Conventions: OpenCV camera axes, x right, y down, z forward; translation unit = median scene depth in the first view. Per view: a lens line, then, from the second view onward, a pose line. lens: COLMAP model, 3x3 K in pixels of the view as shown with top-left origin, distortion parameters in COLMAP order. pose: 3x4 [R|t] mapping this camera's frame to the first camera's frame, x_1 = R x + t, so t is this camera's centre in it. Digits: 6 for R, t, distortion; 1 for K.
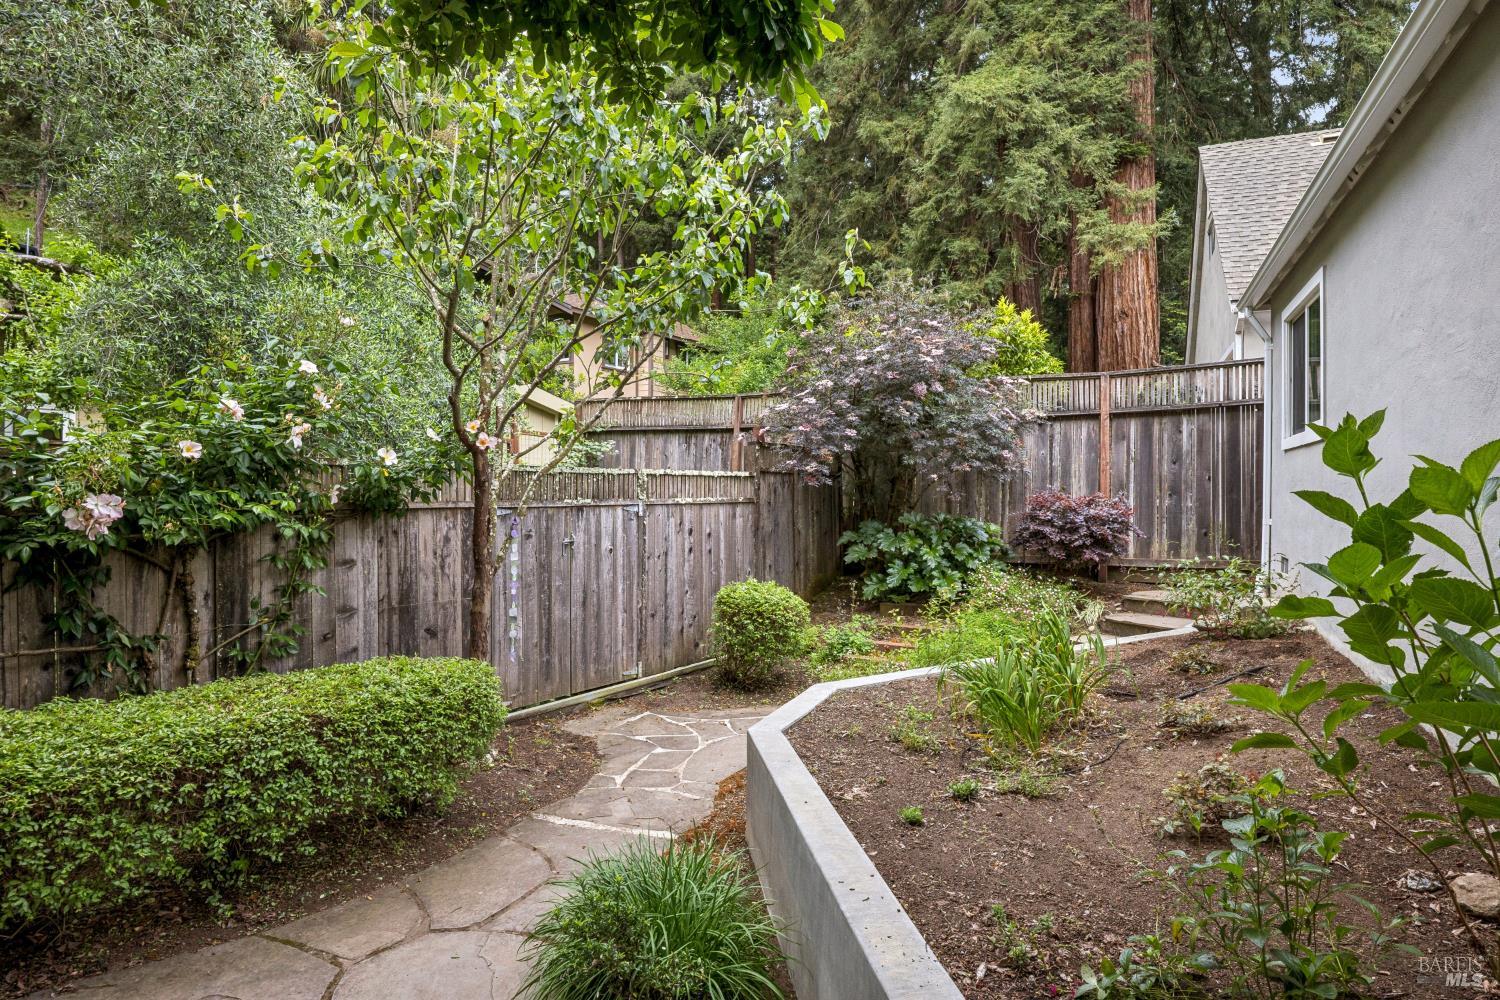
lens RADIAL K [[831.0, 0, 751.7], [0, 831.0, 489.7], [0, 0, 1]] dist [-0.009880, -0.013605]
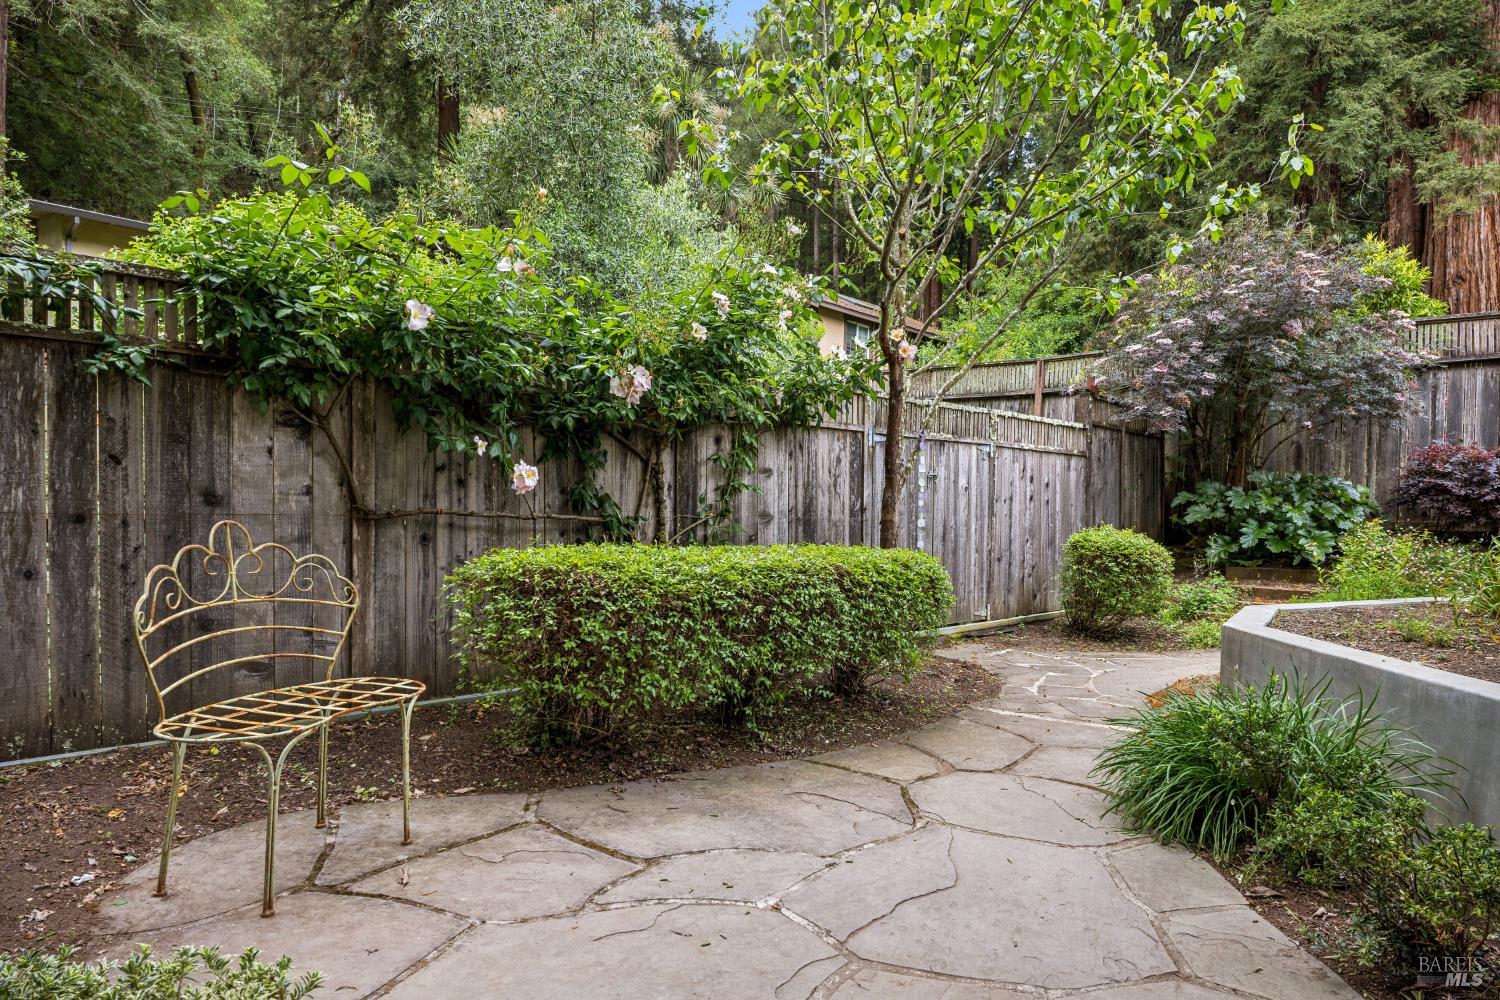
lens RADIAL K [[842.2, 0, 756.3], [0, 842.2, 515.8], [0, 0, 1]] dist [0.006562, -0.010927]
pose [[0.975002, 0.015948, -0.221623, -0.189574], [-0.013501, 0.999830, 0.012553, 0.095790], [0.221786, -0.009247, 0.975052, -0.039764]]
